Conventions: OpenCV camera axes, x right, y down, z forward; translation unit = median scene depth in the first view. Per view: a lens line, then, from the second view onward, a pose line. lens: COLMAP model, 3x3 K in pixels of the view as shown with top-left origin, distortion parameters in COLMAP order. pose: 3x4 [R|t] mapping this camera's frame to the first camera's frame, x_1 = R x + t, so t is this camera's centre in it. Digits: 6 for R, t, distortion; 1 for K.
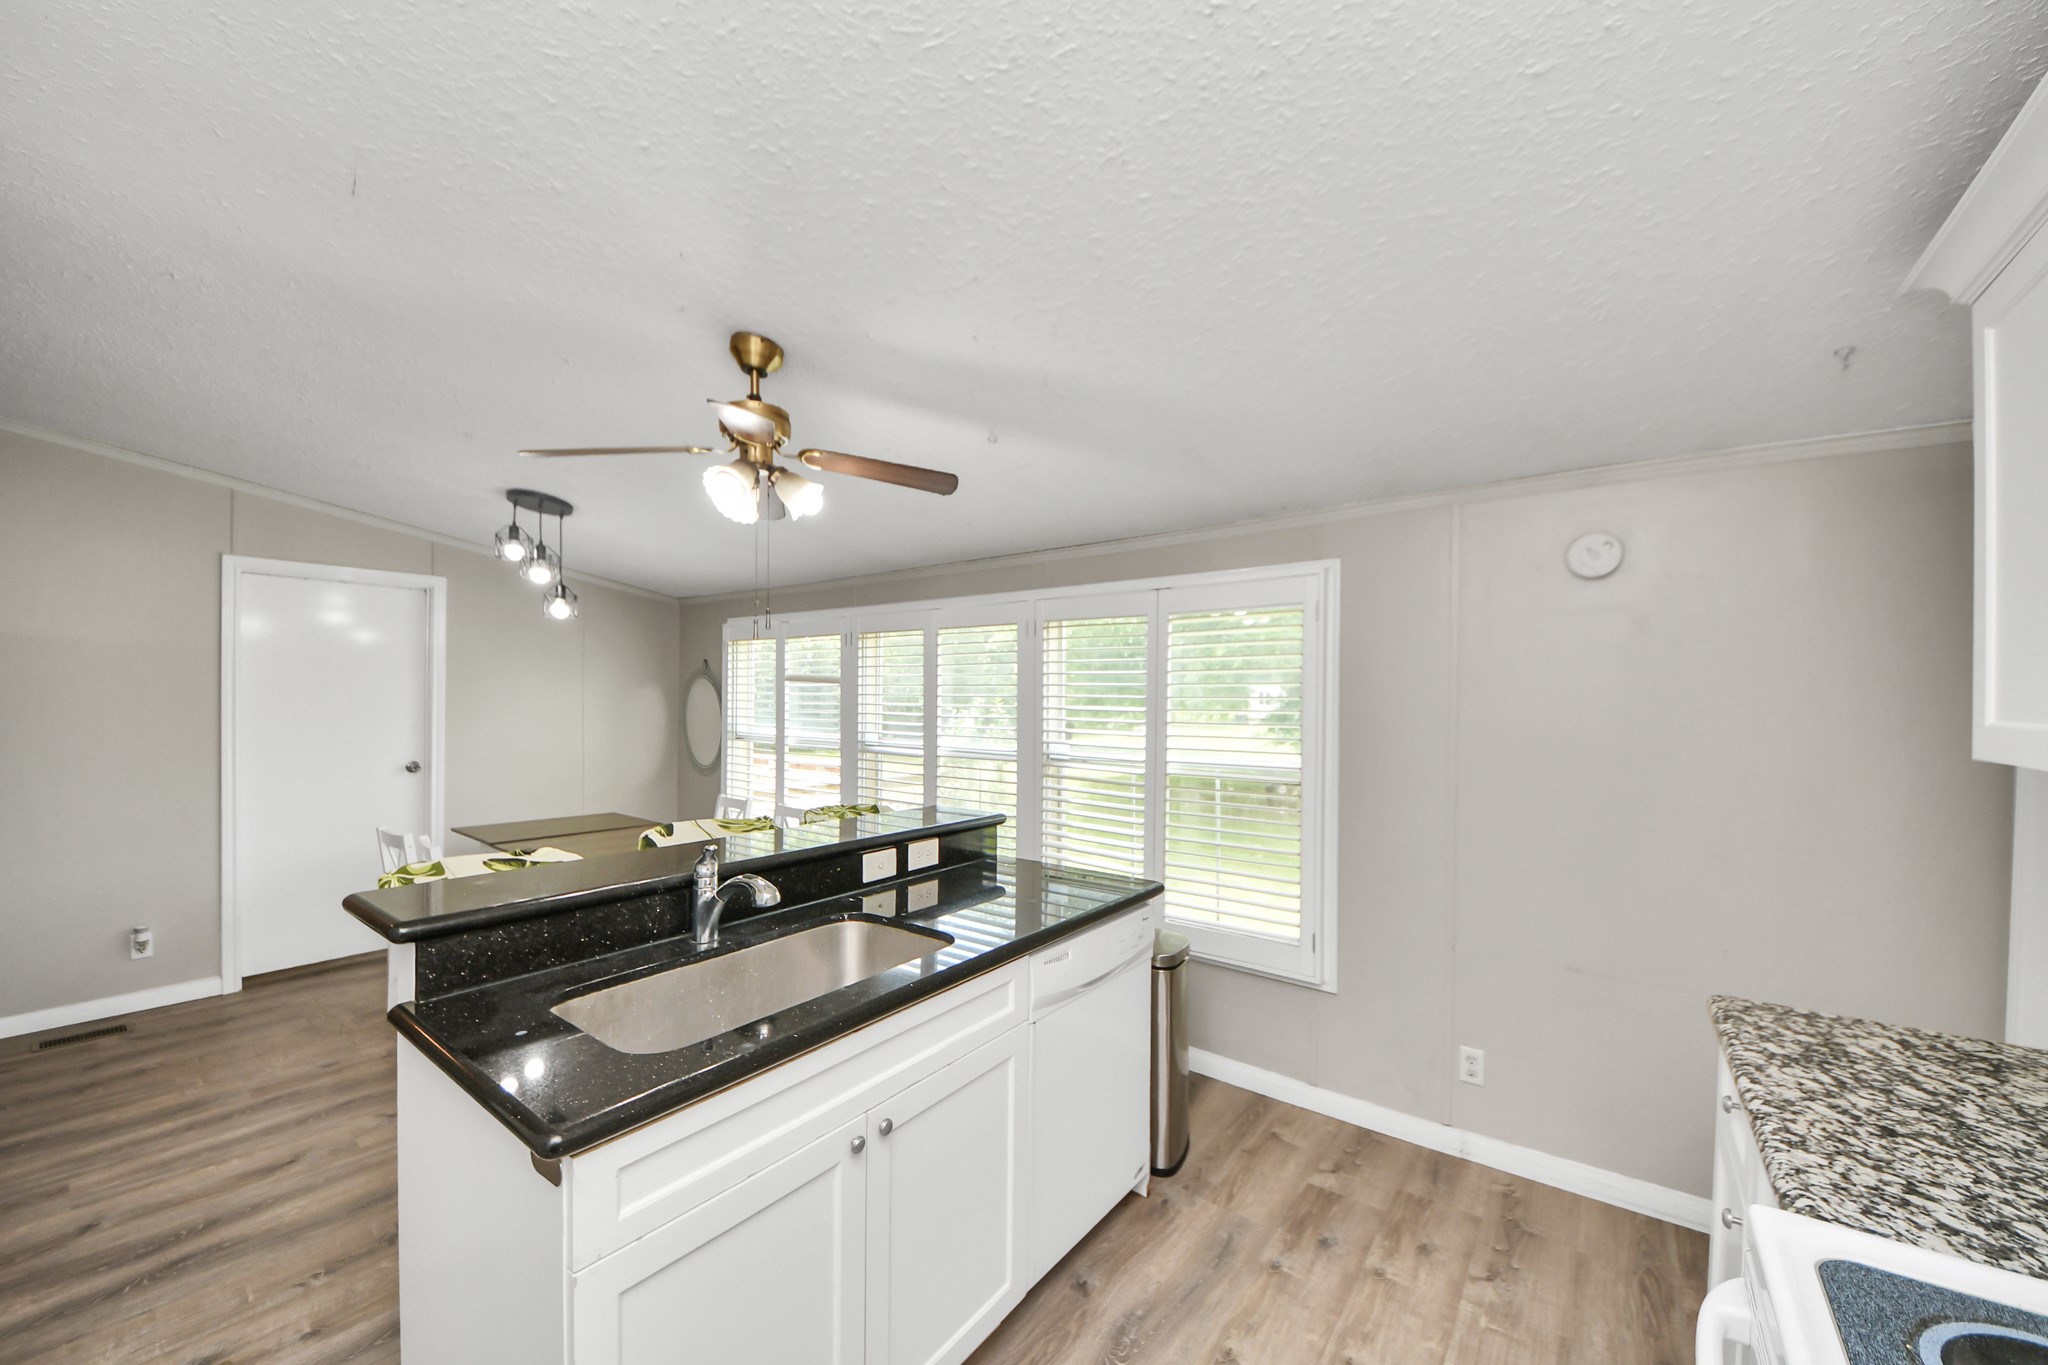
lens RADIAL K [[769.4, 0, 1023.3], [0, 769.4, 692.7], [0, 0, 1]] dist [0.026740, -0.016287]
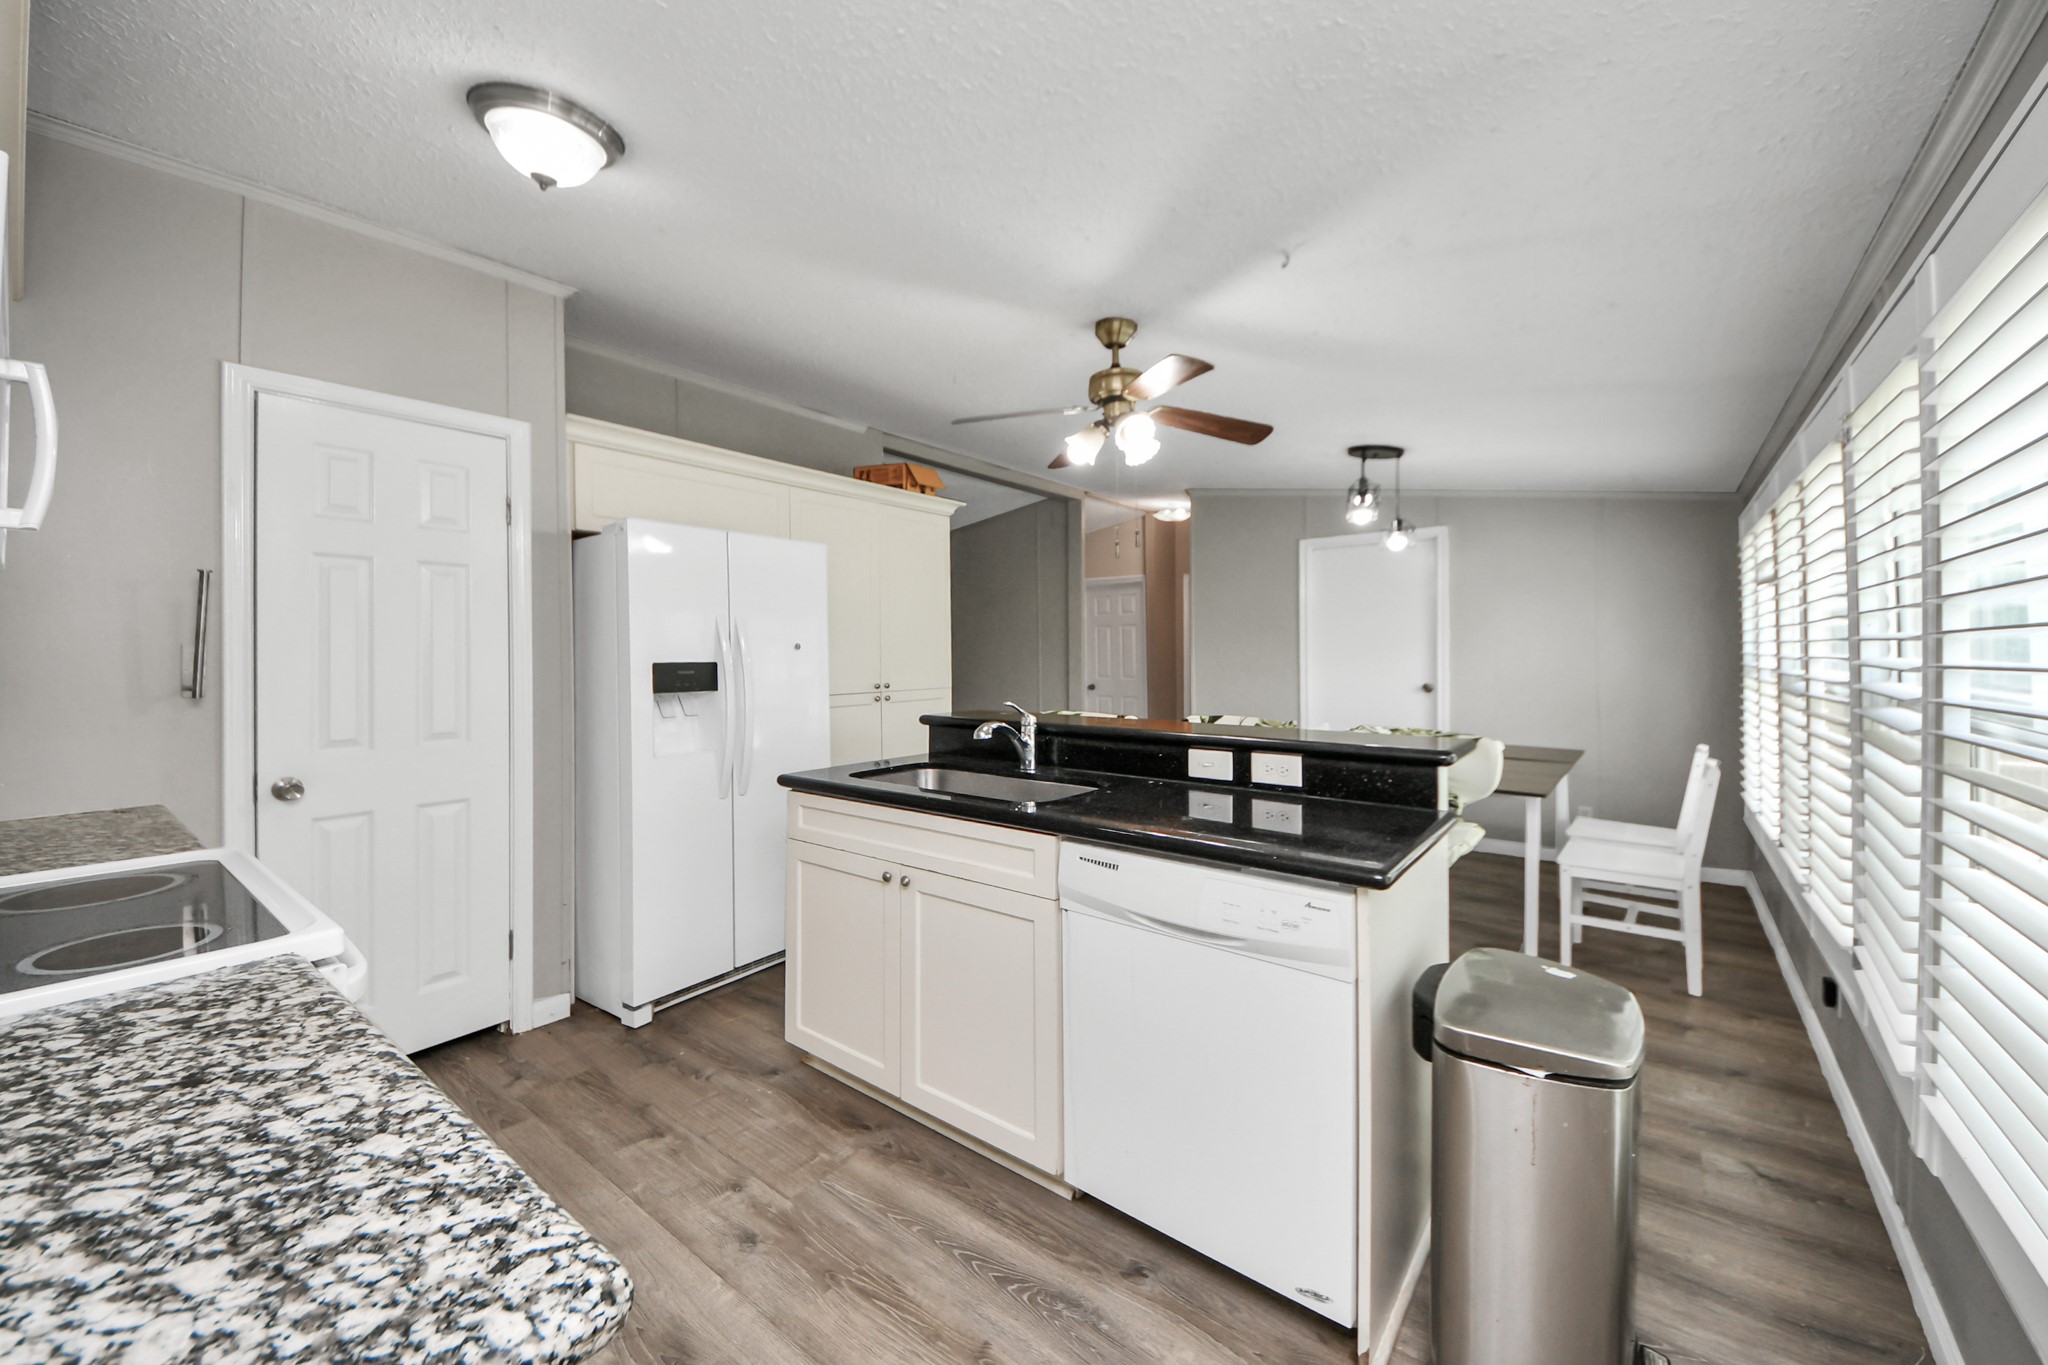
lens RADIAL K [[789.0, 0, 1025.9], [0, 789.0, 663.8], [0, 0, 1]] dist [-0.040098, 0.000109]
pose [[-0.005416, -0.008456, -0.999950, 0.879357], [0.014228, 0.999862, -0.008532, 0.115241], [0.999884, -0.014274, -0.005295, 0.862474]]
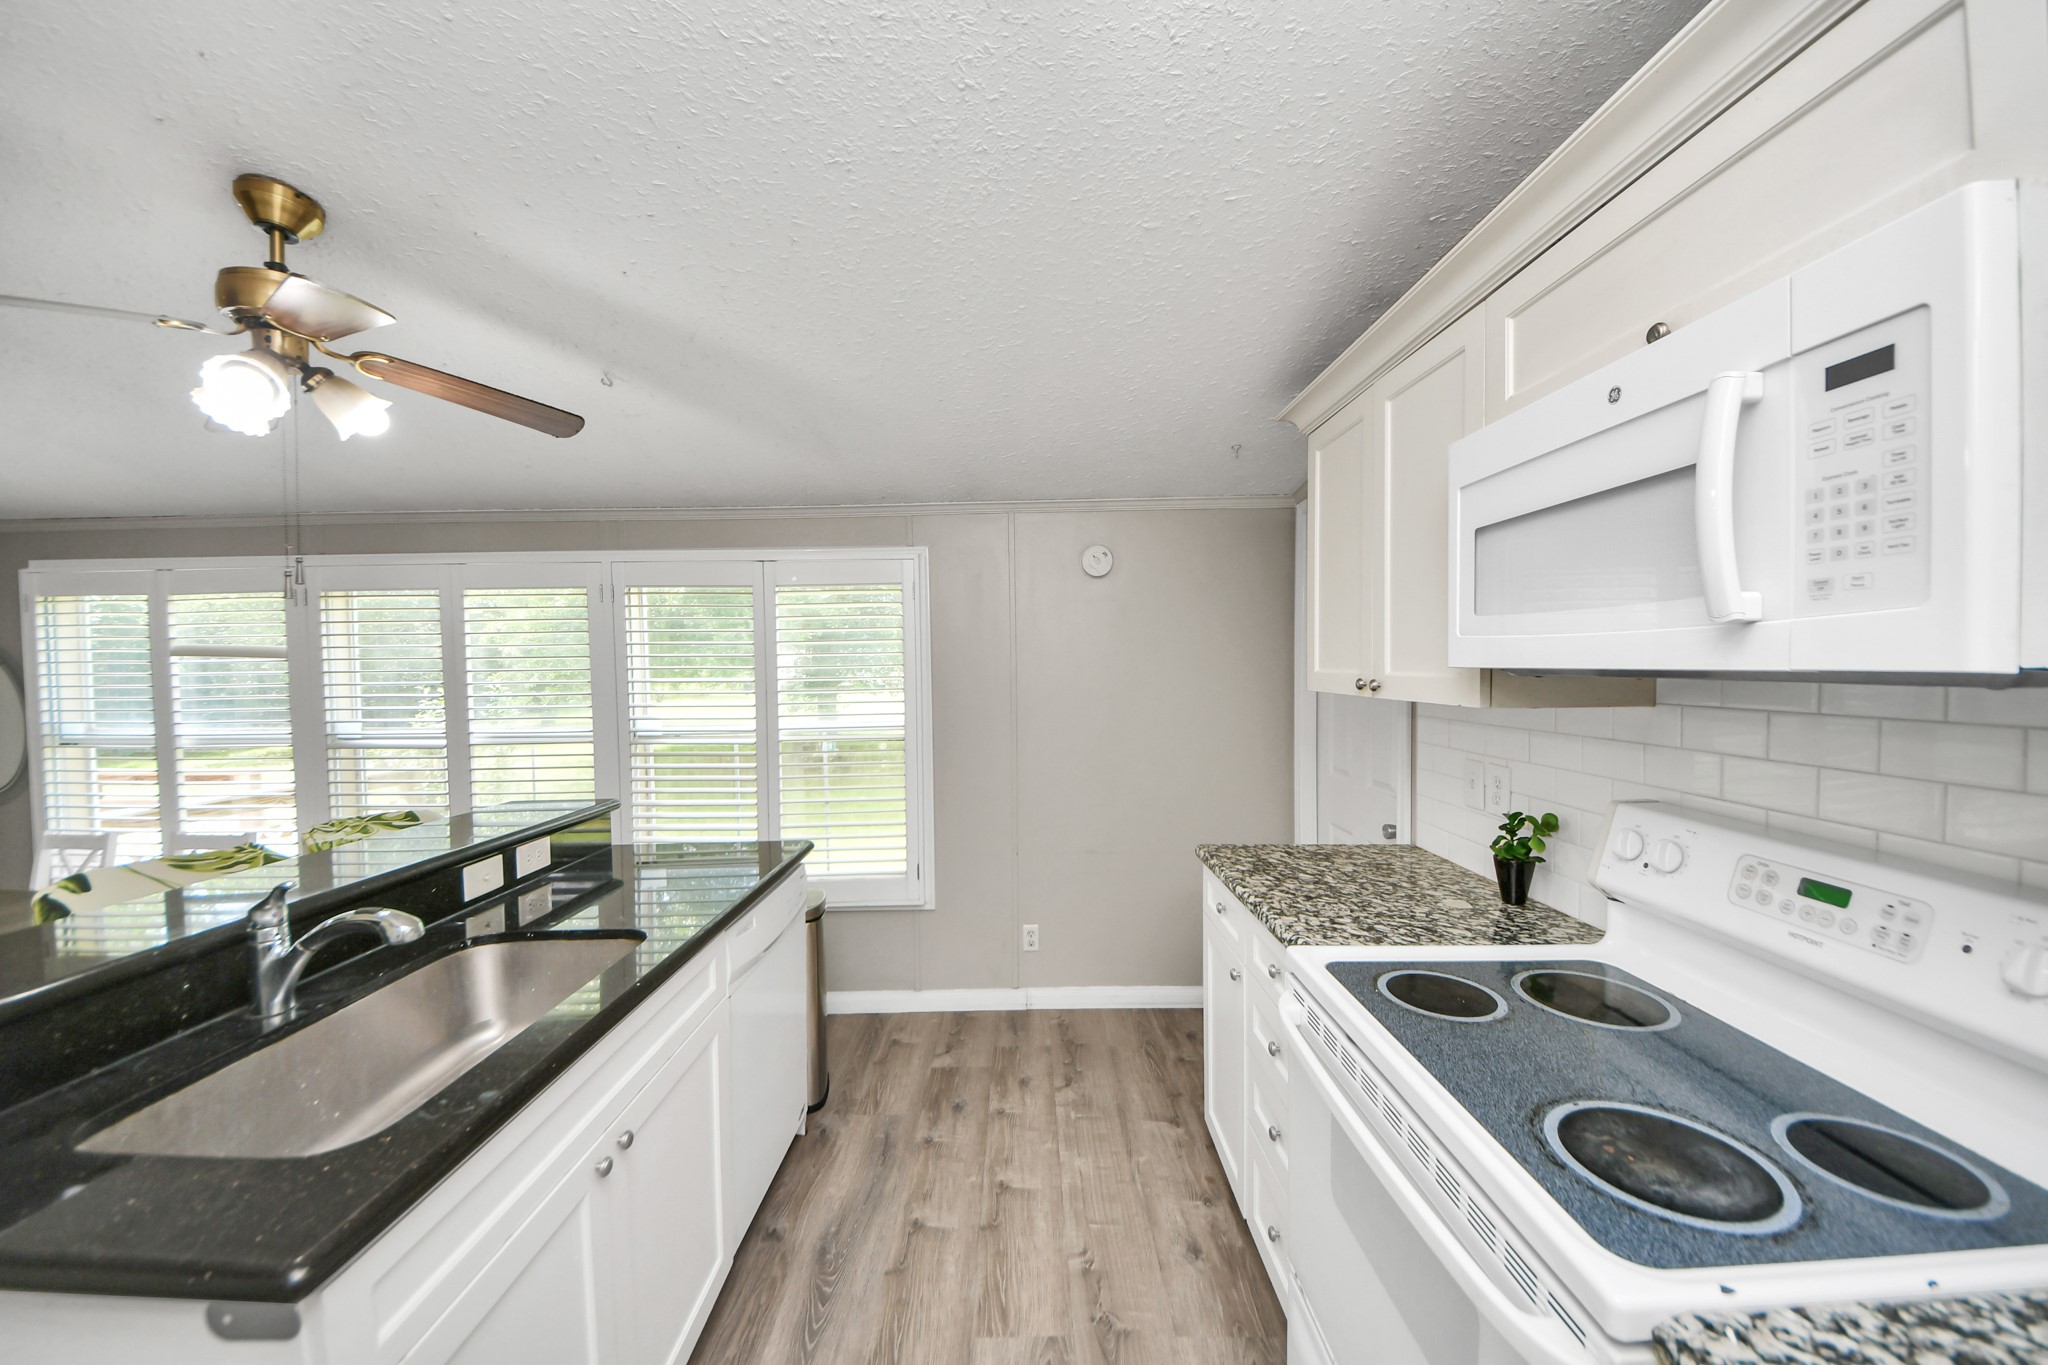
lens RADIAL K [[732.5, 0, 1024.4], [0, 732.5, 684.0], [0, 0, 1]] dist [0.053447, -0.030575]
pose [[0.797679, -0.036295, 0.601989, -0.221211], [0.017030, 0.999145, 0.037675, -0.004475], [-0.602841, -0.019801, 0.797615, 0.011714]]
